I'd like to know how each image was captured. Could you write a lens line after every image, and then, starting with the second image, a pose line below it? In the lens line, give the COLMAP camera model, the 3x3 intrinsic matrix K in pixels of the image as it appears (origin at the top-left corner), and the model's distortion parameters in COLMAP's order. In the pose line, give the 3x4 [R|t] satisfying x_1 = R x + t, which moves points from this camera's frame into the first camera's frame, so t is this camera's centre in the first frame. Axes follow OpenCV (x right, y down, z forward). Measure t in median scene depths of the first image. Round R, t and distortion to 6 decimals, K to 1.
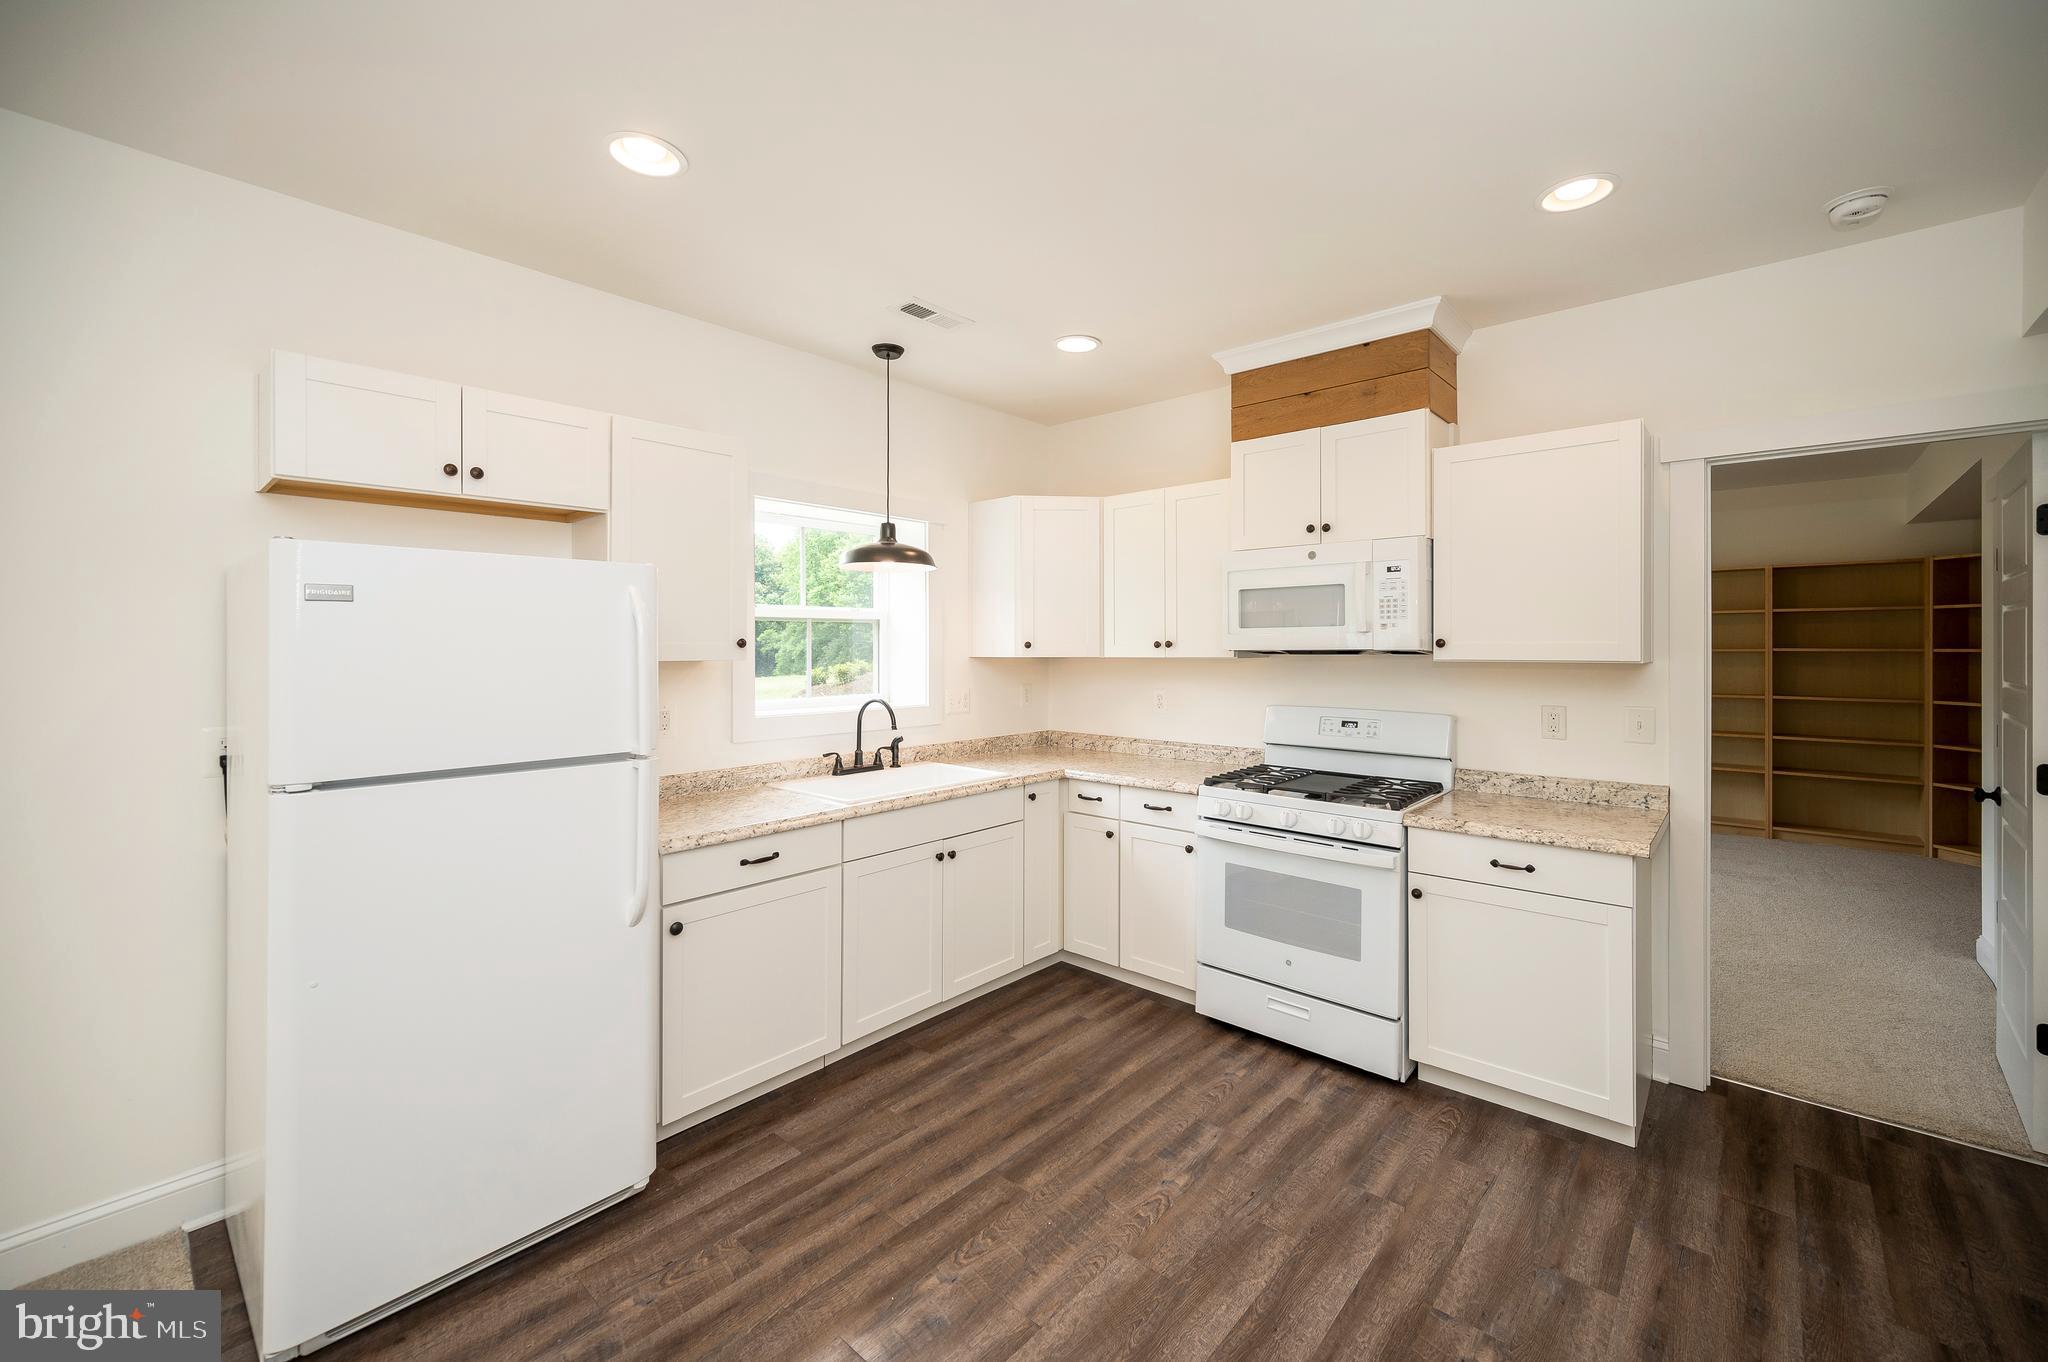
lens RADIAL K [[810.2, 0, 1025.6], [0, 810.2, 653.4], [0, 0, 1]] dist [-0.000064, -0.000009]
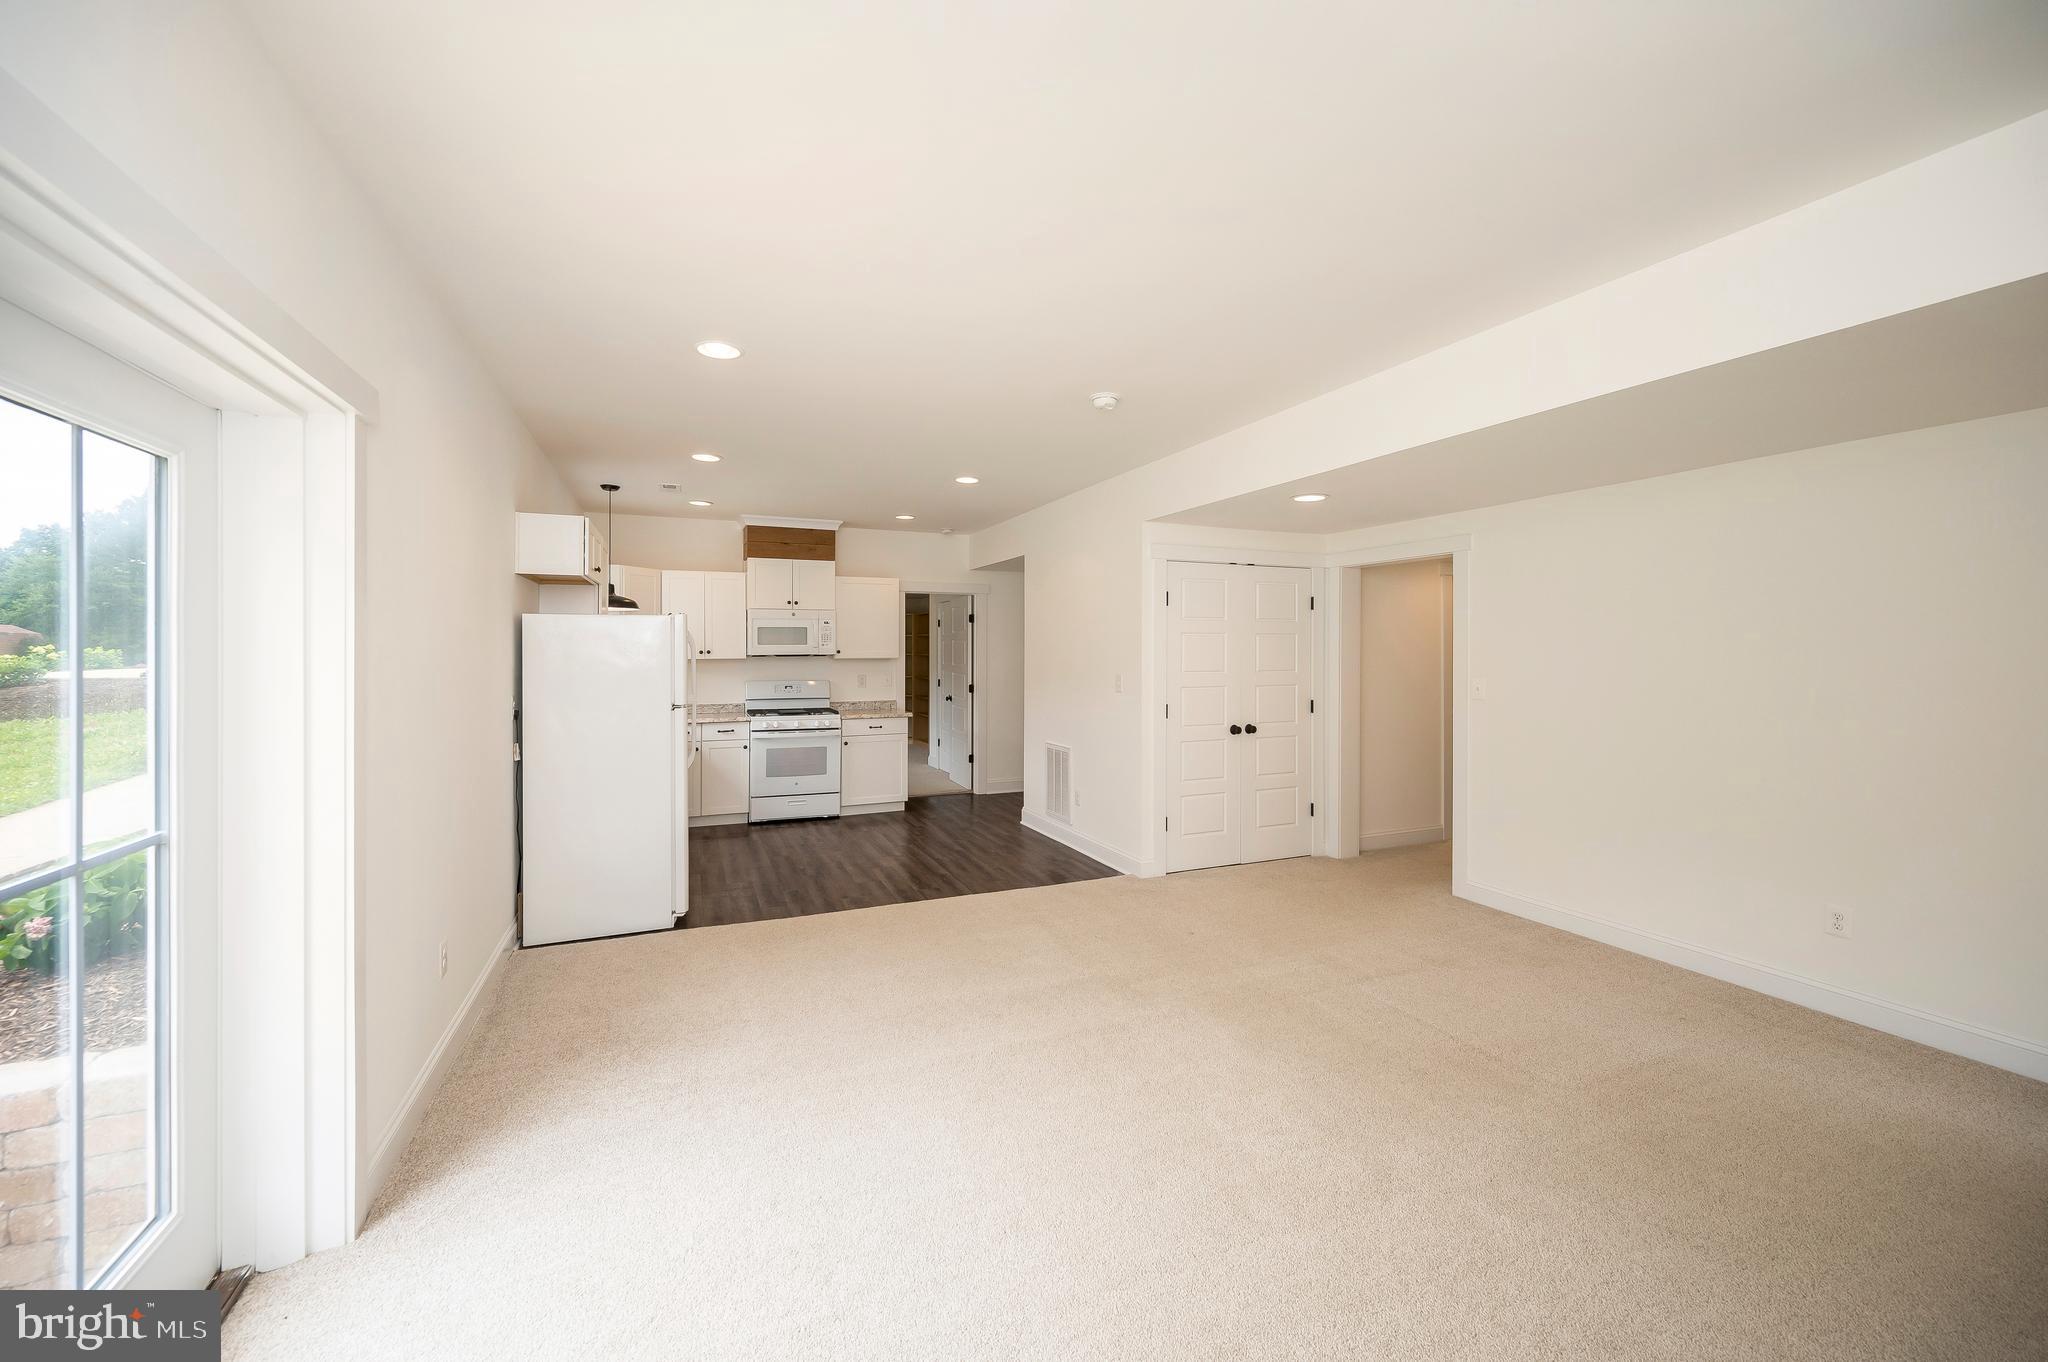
lens RADIAL K [[810.2, 0, 1025.6], [0, 810.2, 653.4], [0, 0, 1]] dist [-0.000064, -0.000009]
pose [[0.450058, -0.003093, 0.892994, -1.490635], [0.003874, 0.999991, 0.001511, -0.009287], [-0.892991, 0.002780, 0.450066, -0.684691]]
